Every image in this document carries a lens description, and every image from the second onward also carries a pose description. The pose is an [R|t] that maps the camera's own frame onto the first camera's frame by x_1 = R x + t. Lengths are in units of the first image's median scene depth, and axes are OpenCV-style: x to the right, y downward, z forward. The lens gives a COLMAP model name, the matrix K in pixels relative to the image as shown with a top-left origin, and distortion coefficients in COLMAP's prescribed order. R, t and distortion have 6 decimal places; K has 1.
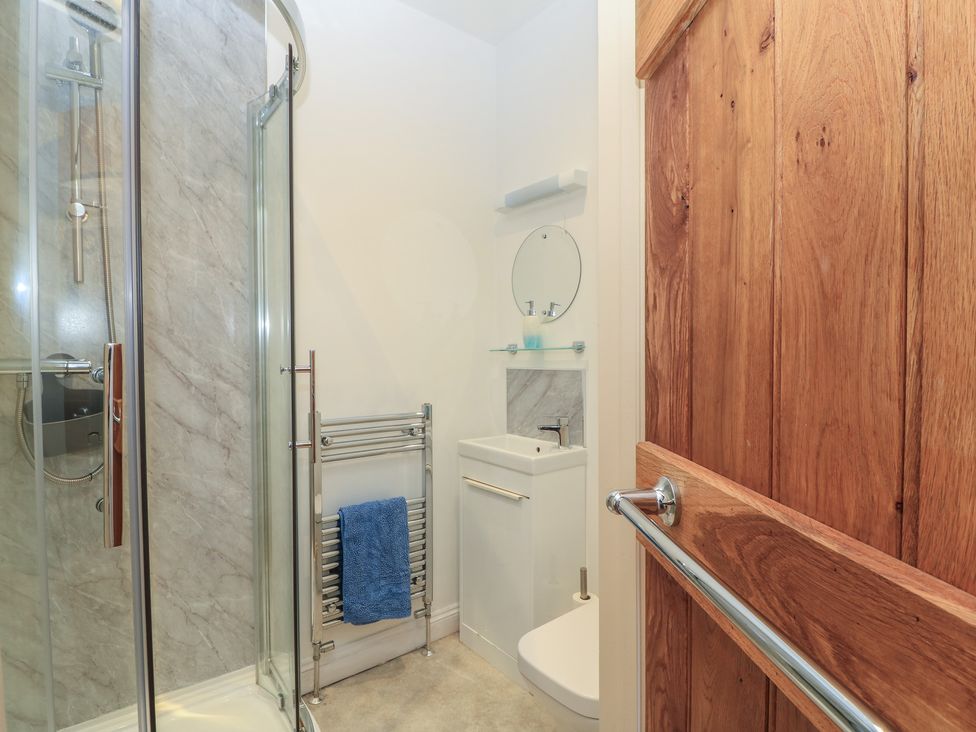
lens RADIAL K [[510.4, 0, 488.2], [0, 510.4, 365.7], [0, 0, 1]] dist [0.000274, -0.007615]
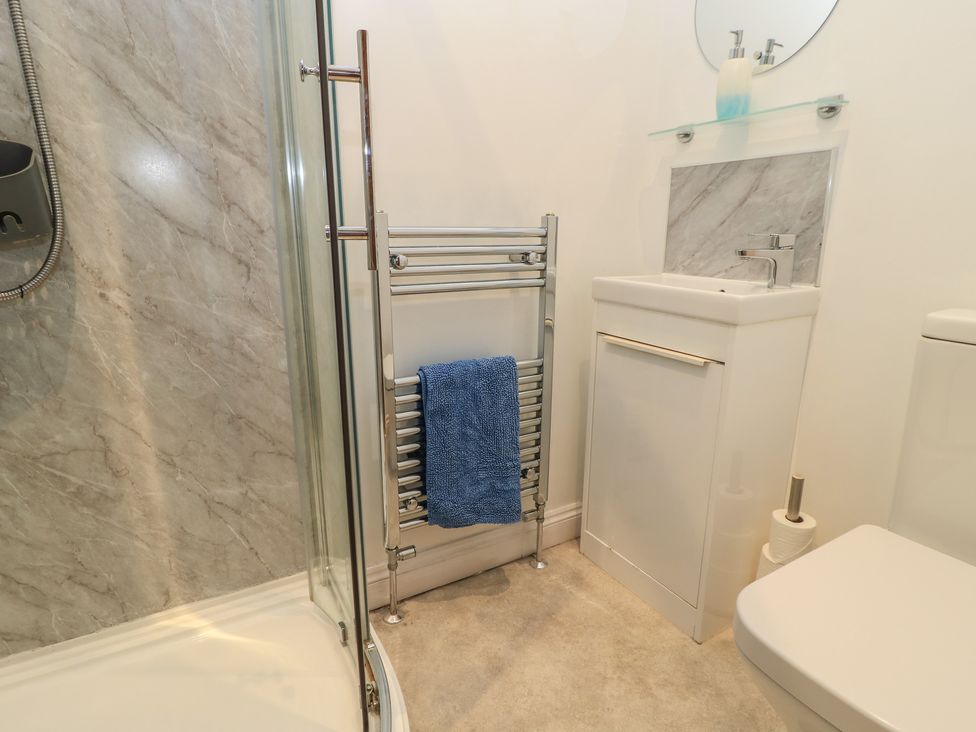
lens RADIAL K [[510.4, 0, 491.8], [0, 510.4, 360.4], [0, 0, 1]] dist [0.000274, -0.007615]
pose [[0.991111, 0.040810, -0.126627, -0.124019], [-0.012826, 0.976669, 0.214369, 0.137814], [0.132421, -0.210839, 0.968510, 0.400640]]
